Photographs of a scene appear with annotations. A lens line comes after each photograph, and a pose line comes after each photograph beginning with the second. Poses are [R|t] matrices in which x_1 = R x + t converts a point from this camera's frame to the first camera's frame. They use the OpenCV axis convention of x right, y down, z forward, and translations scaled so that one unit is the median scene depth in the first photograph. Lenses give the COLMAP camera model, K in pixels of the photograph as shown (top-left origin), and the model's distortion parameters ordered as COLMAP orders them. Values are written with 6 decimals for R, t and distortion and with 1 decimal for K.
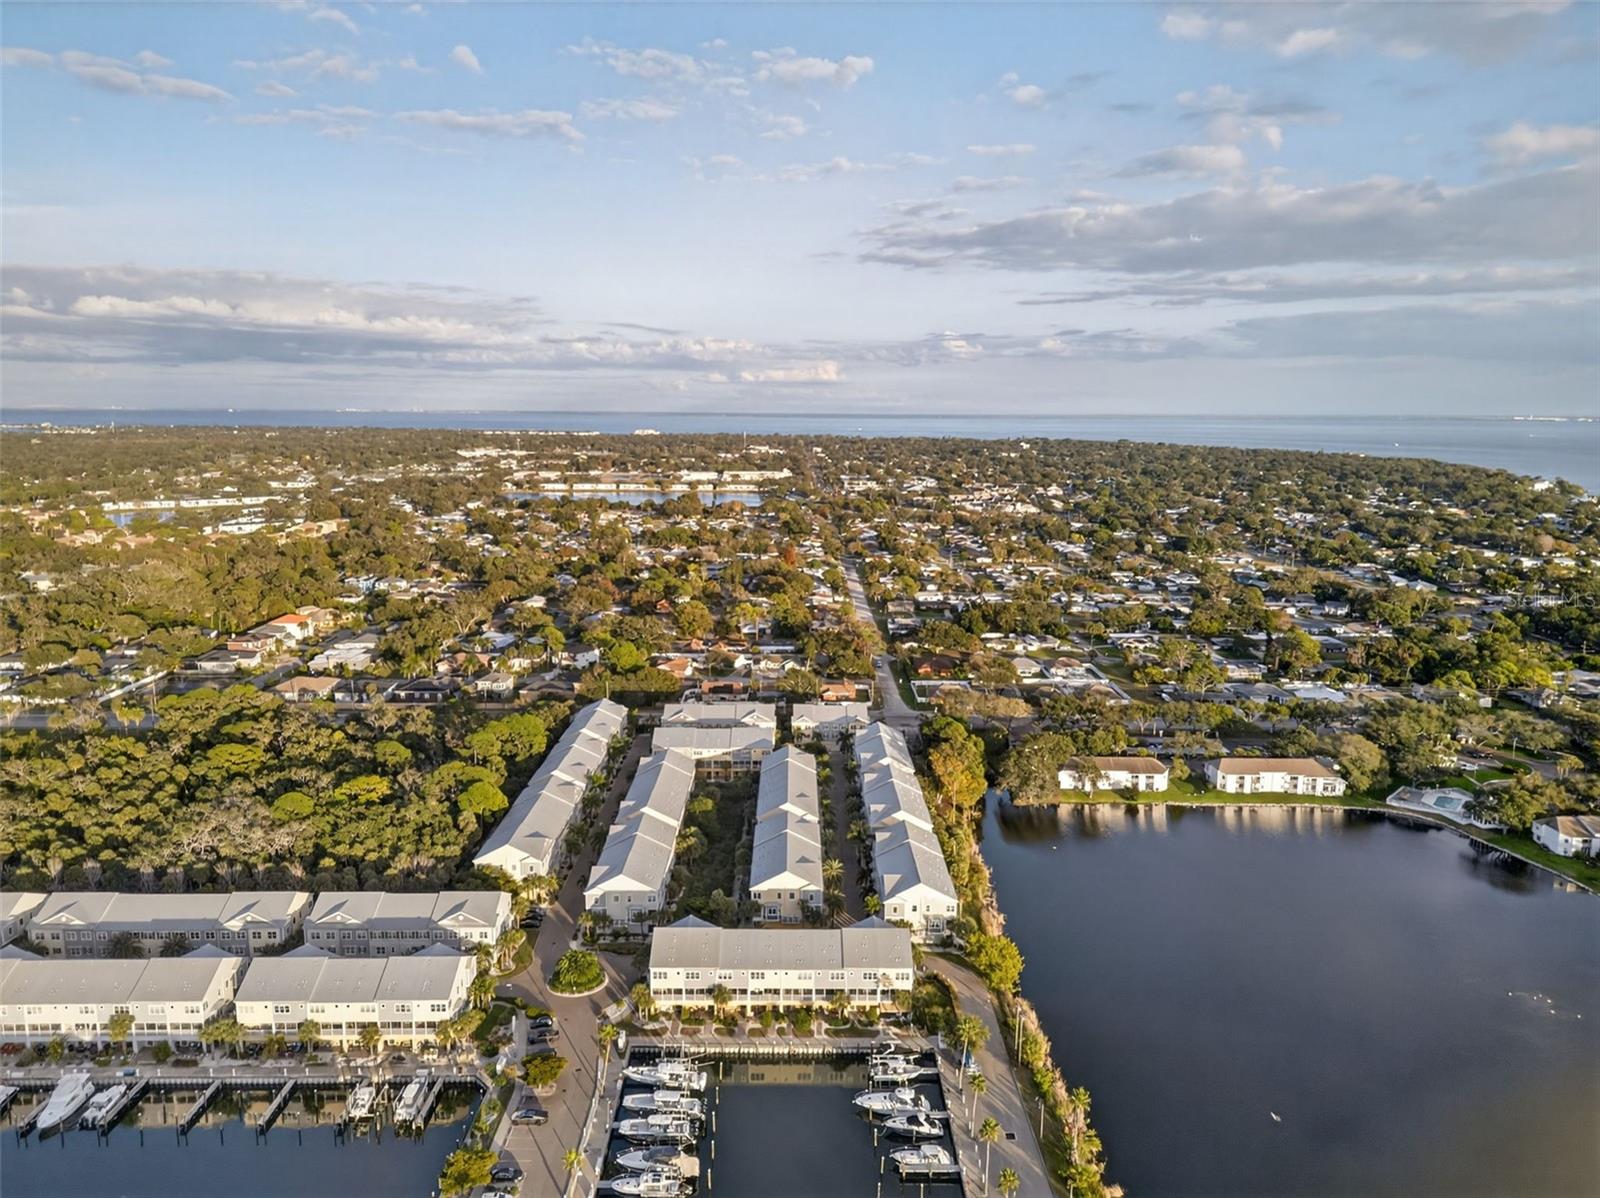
lens RADIAL K [[1130.0, 0, 802.8], [0, 1130.0, 610.4], [0, 0, 1]] dist [0.034162, -0.004318]
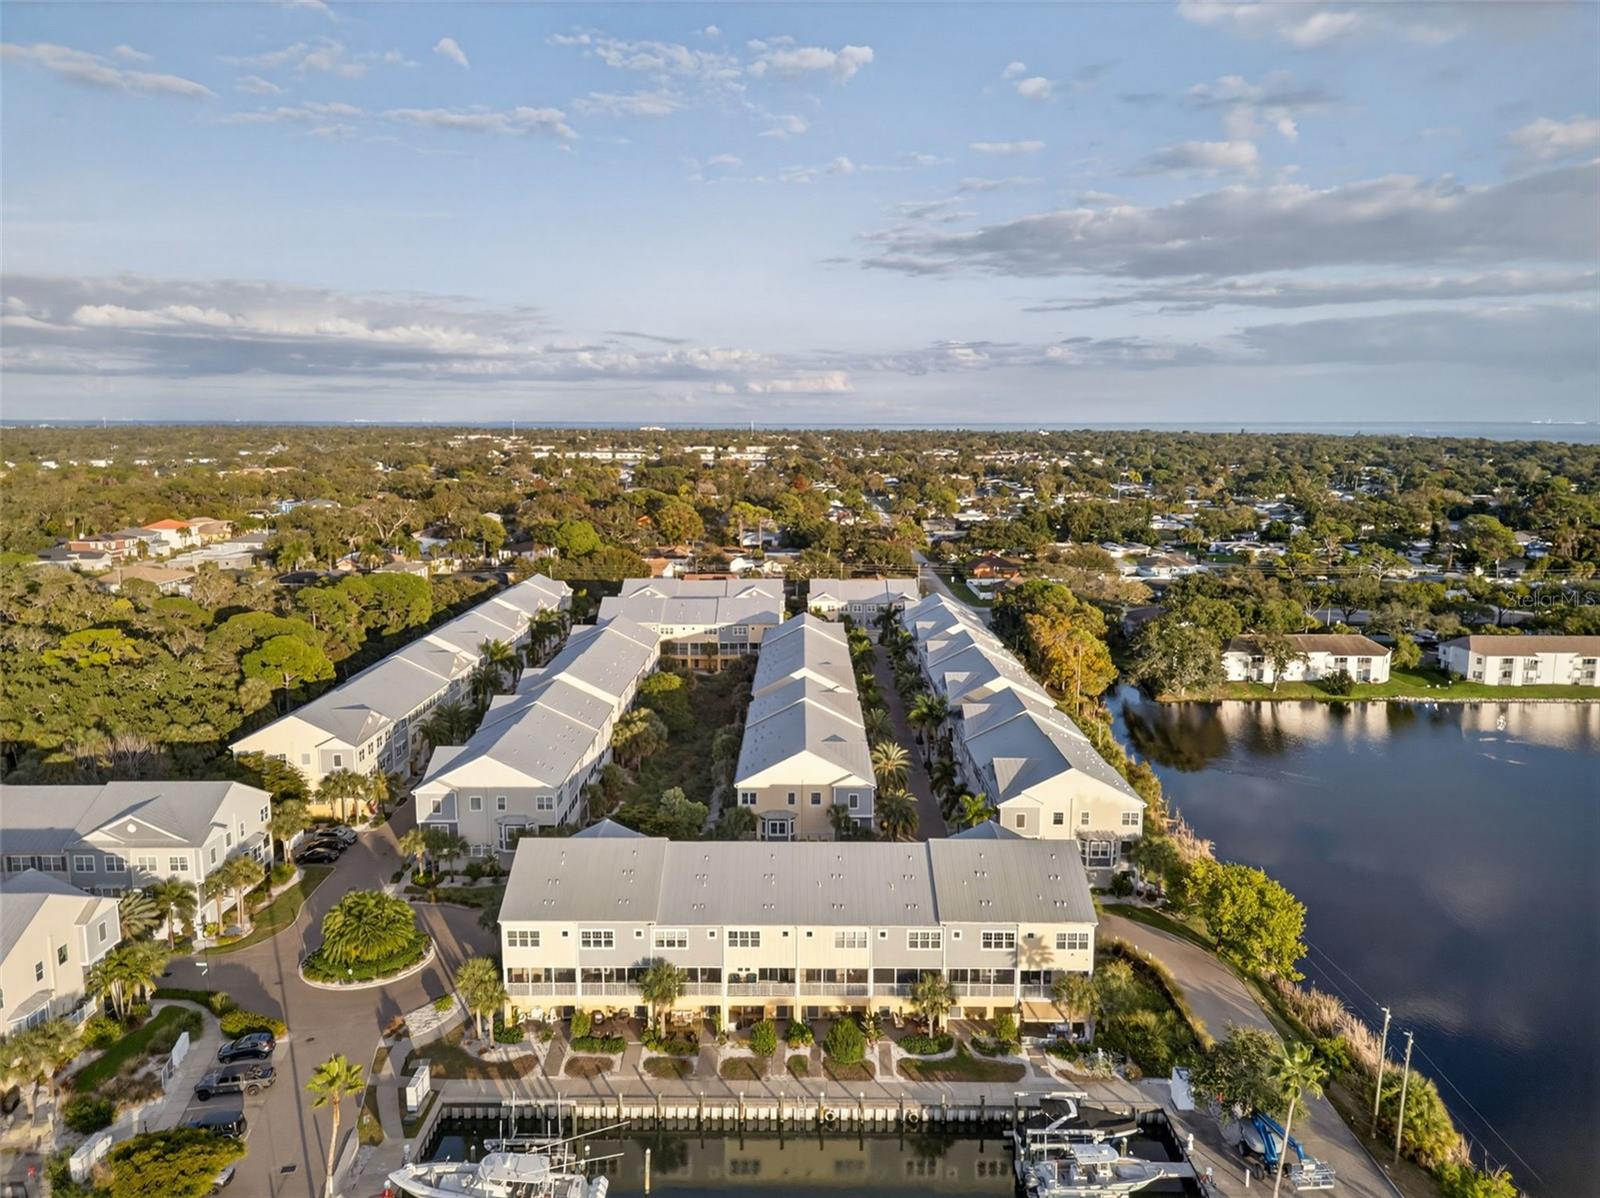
lens RADIAL K [[1130.0, 0, 802.8], [0, 1130.0, 610.4], [0, 0, 1]] dist [0.034162, -0.004318]
pose [[0.999986, -0.001111, -0.005210, -0.012657], [0.001047, 0.999925, -0.012228, 0.172706], [0.005224, 0.012222, 0.999912, 0.482093]]
